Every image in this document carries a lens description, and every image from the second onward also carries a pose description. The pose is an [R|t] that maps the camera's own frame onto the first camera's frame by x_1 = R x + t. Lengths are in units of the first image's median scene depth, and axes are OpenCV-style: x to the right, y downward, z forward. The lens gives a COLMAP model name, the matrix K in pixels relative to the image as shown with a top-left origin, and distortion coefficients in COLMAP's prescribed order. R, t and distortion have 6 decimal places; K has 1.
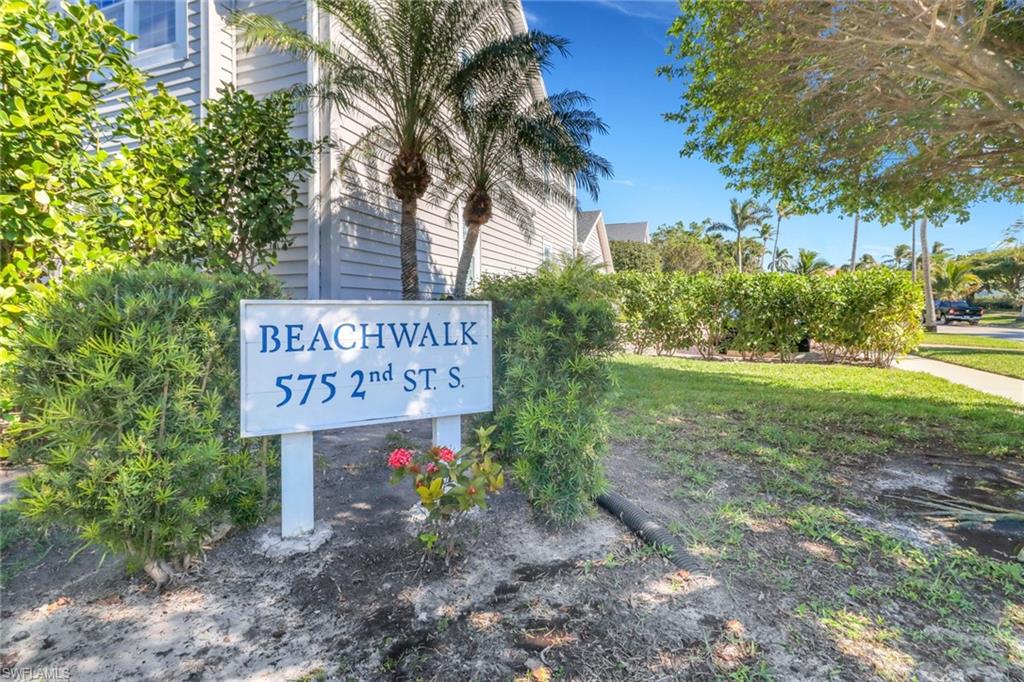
lens RADIAL K [[492.3, 0, 487.1], [0, 492.3, 312.7], [0, 0, 1]] dist [-0.003727, -0.000169]
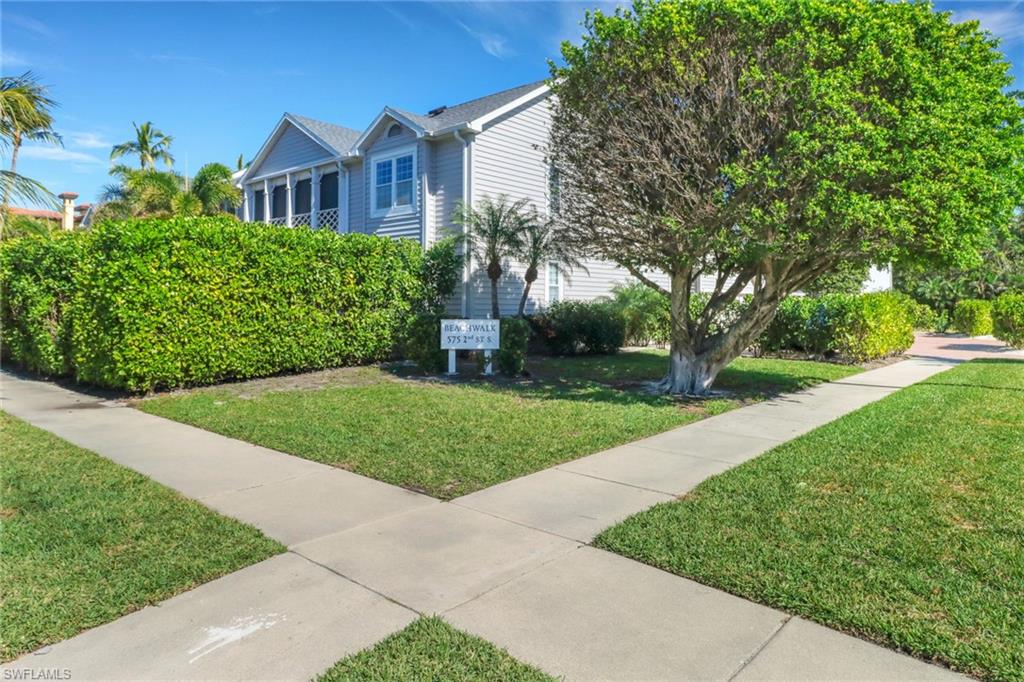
lens RADIAL K [[654.4, 0, 511.3], [0, 654.4, 340.0], [0, 0, 1]] dist [0.000705, 0.000011]
pose [[0.948193, 0.034233, -0.315844, 1.828580], [-0.018037, 0.998375, 0.054060, -0.156576], [0.317181, -0.045563, 0.947270, -4.082669]]
